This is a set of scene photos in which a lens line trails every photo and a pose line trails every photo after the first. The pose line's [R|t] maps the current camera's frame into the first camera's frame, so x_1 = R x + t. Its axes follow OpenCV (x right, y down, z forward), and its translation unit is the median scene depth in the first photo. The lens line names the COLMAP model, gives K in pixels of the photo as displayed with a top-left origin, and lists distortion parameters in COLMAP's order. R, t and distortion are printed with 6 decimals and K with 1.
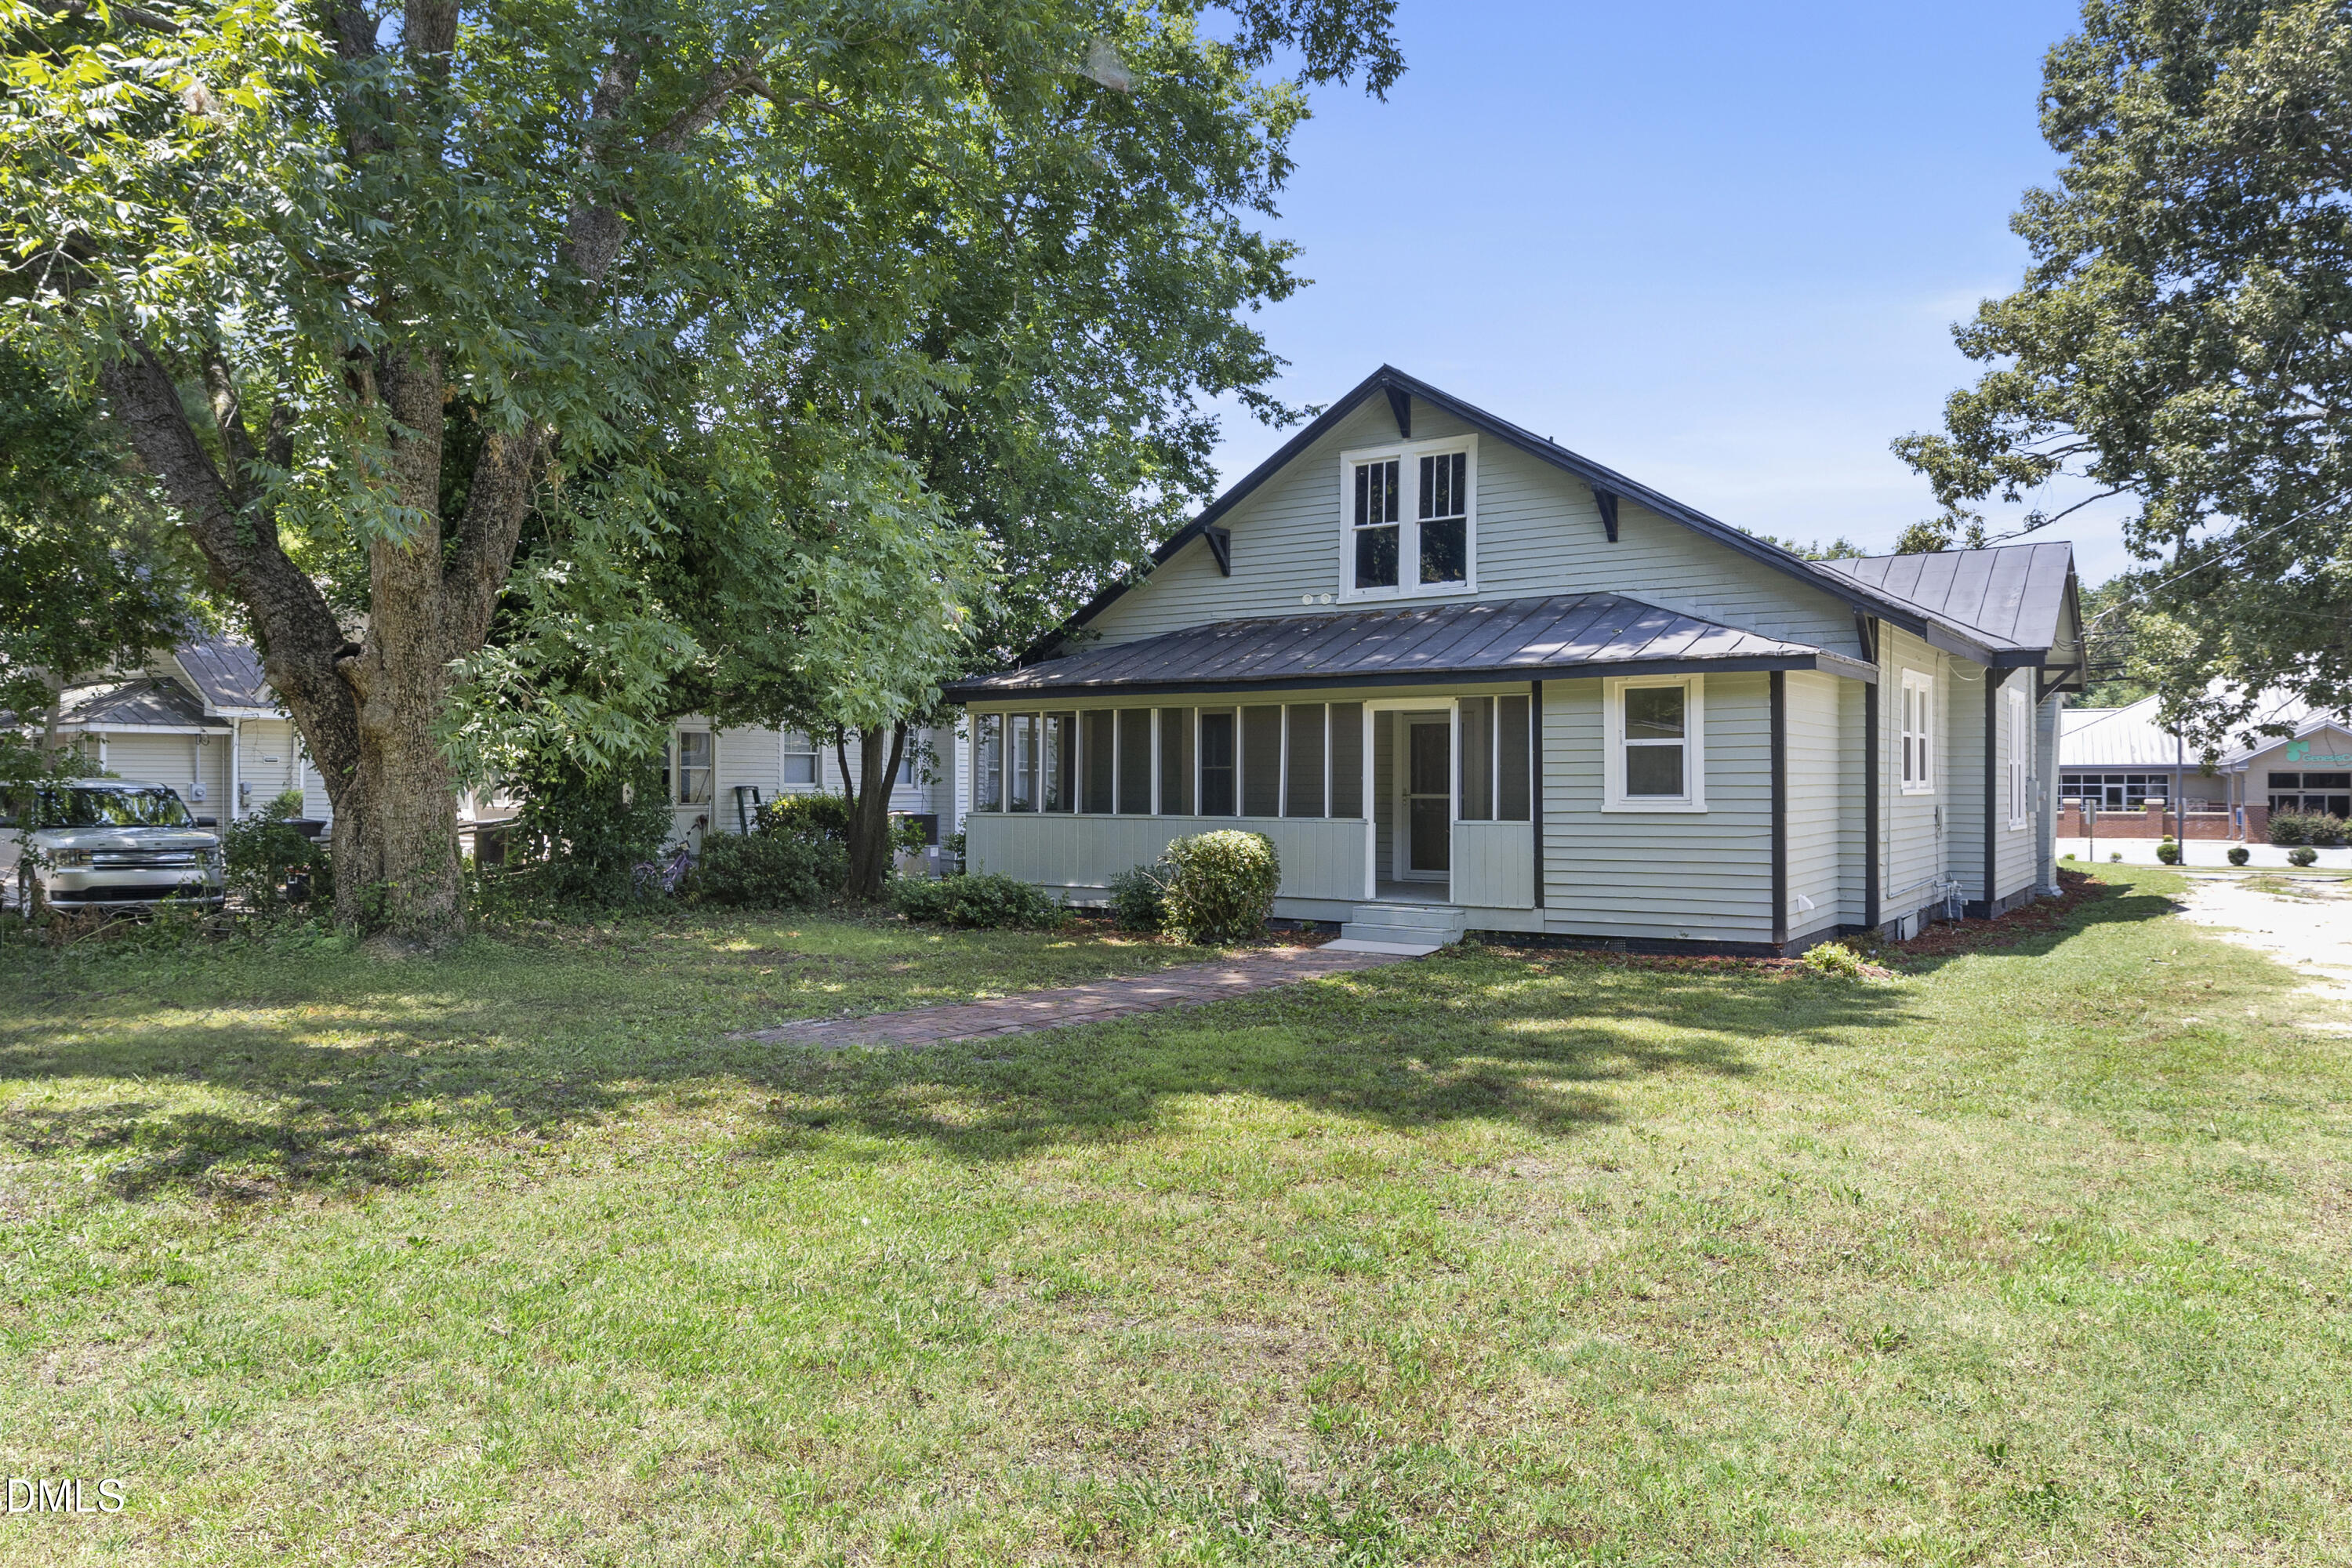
lens RADIAL K [[1652.1, 0, 1113.7], [0, 1652.1, 901.8], [0, 0, 1]] dist [0.055501, -0.005263]
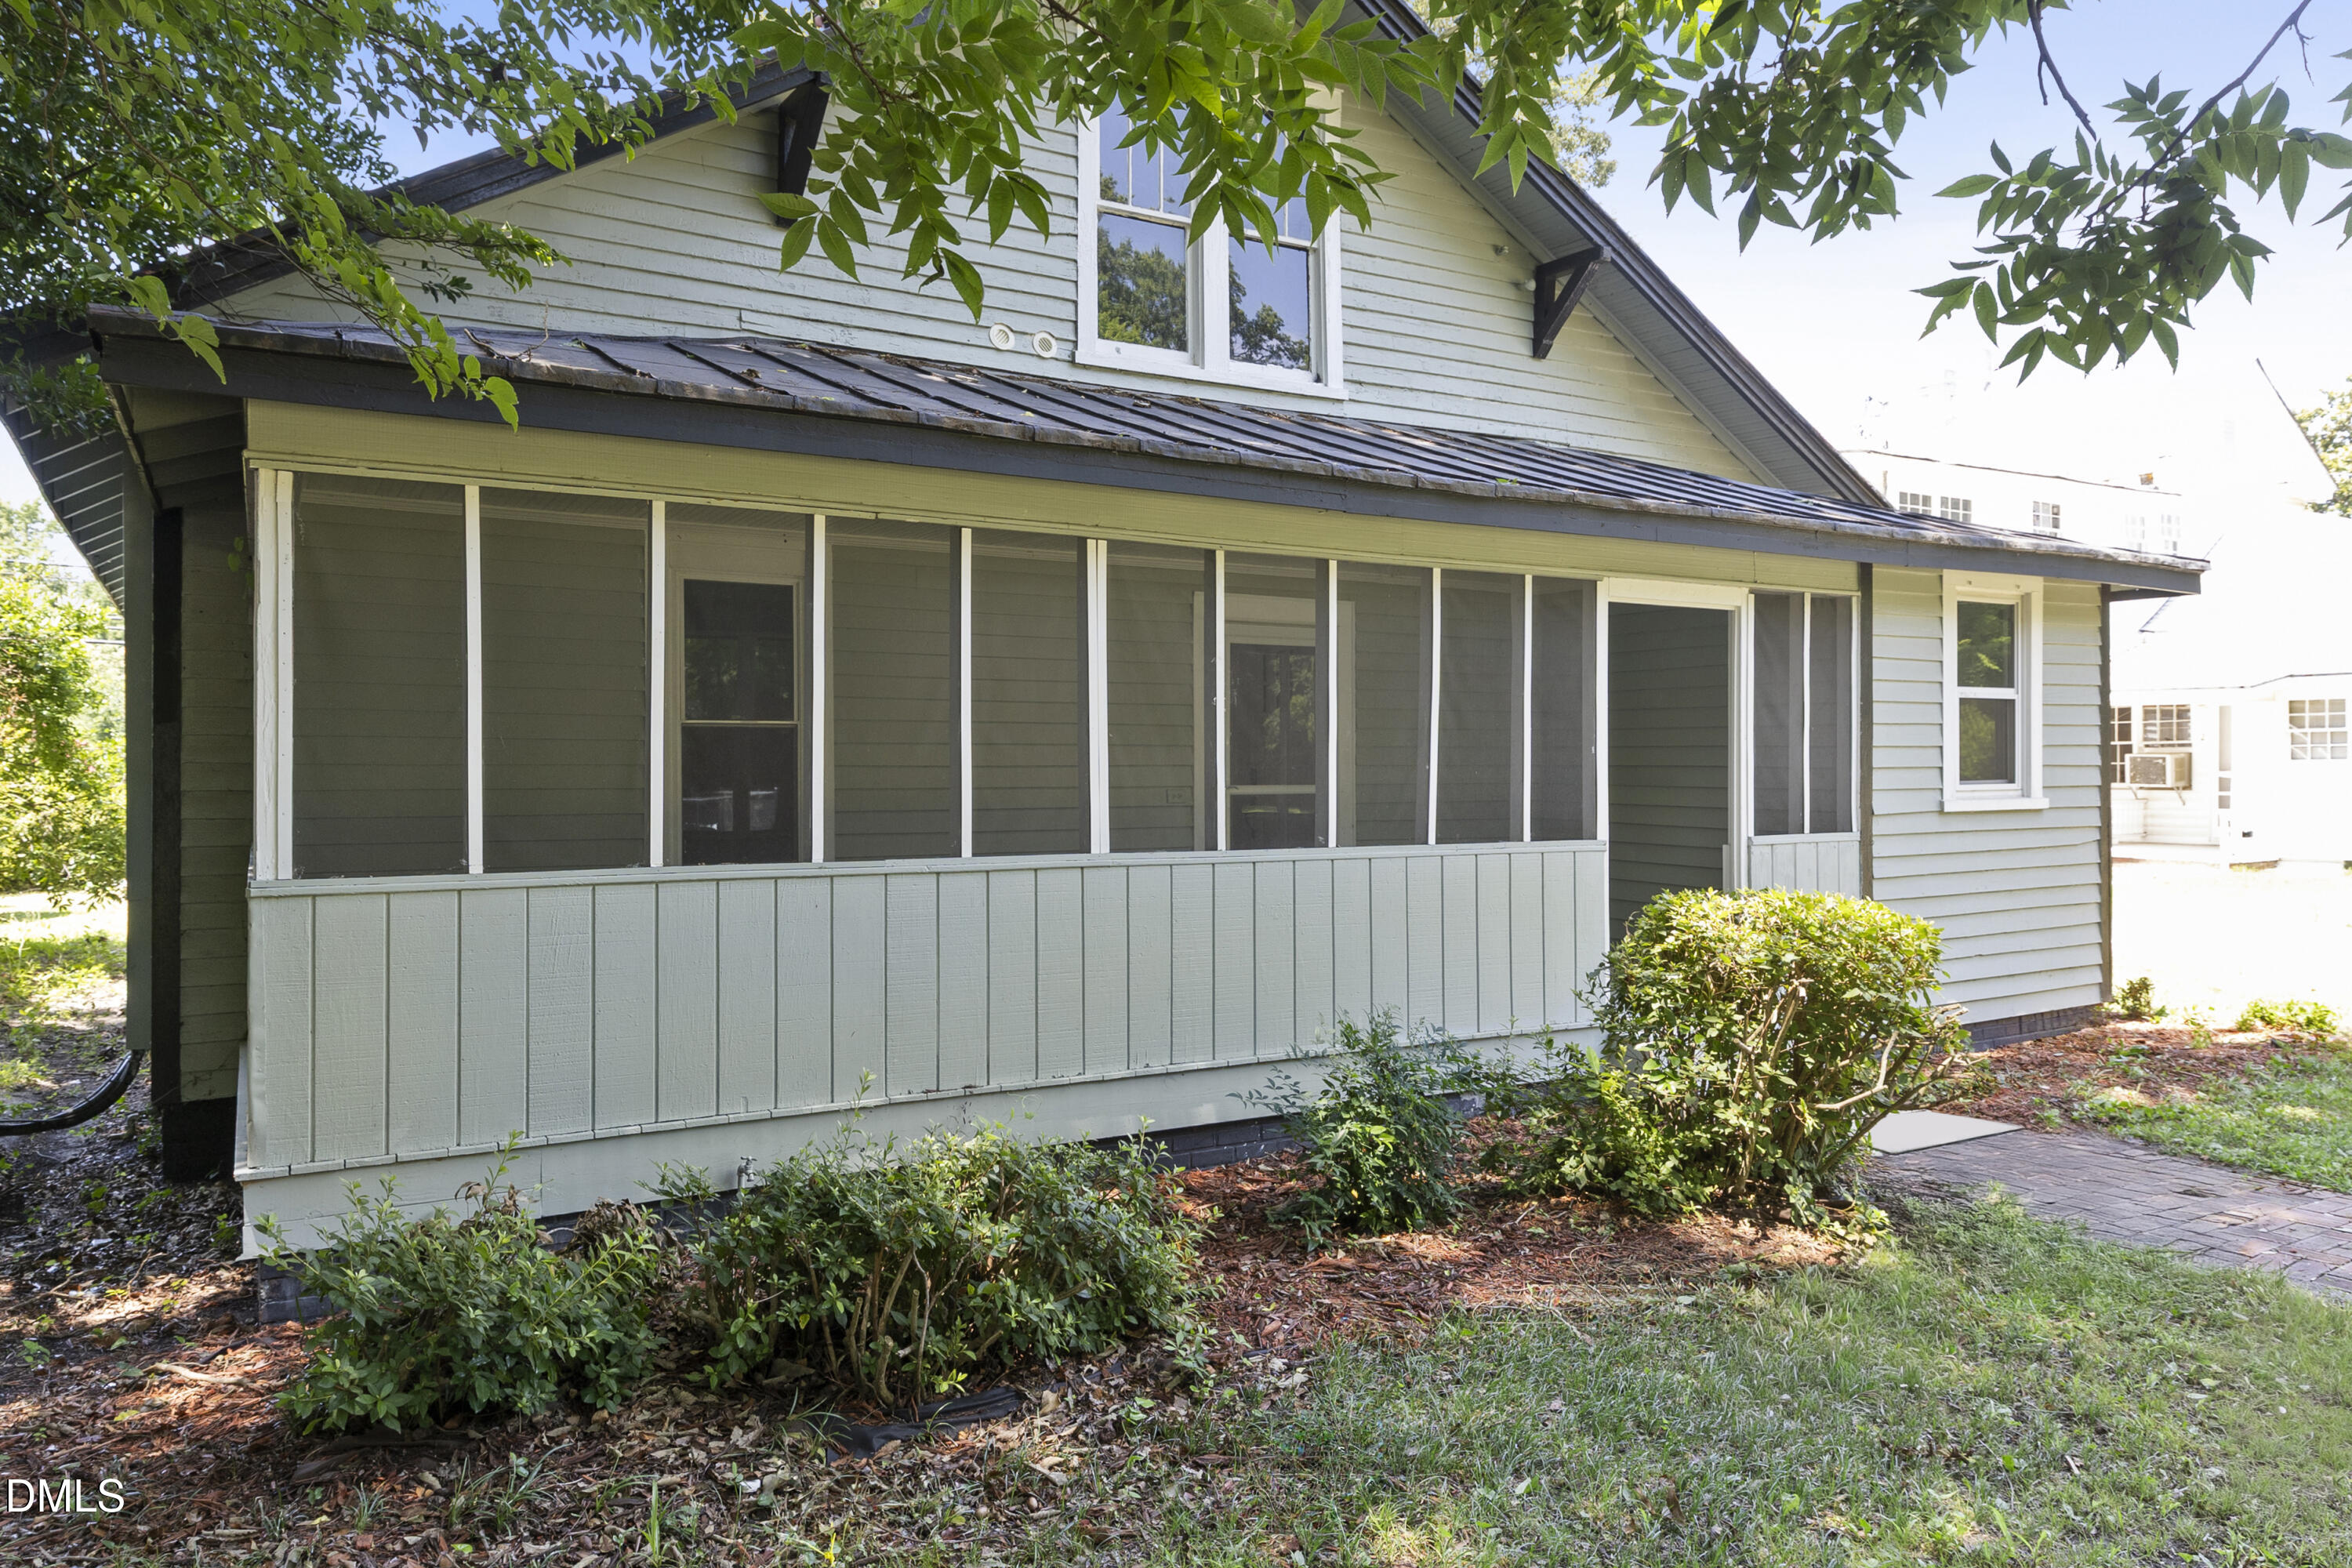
lens RADIAL K [[1652.1, 0, 1179.3], [0, 1652.1, 780.5], [0, 0, 1]] dist [0.055501, -0.005263]
pose [[0.393750, -0.006543, 0.919194, -0.276344], [0.069858, 0.997296, -0.022826, -0.058263], [-0.916559, 0.073200, 0.393142, 0.843838]]
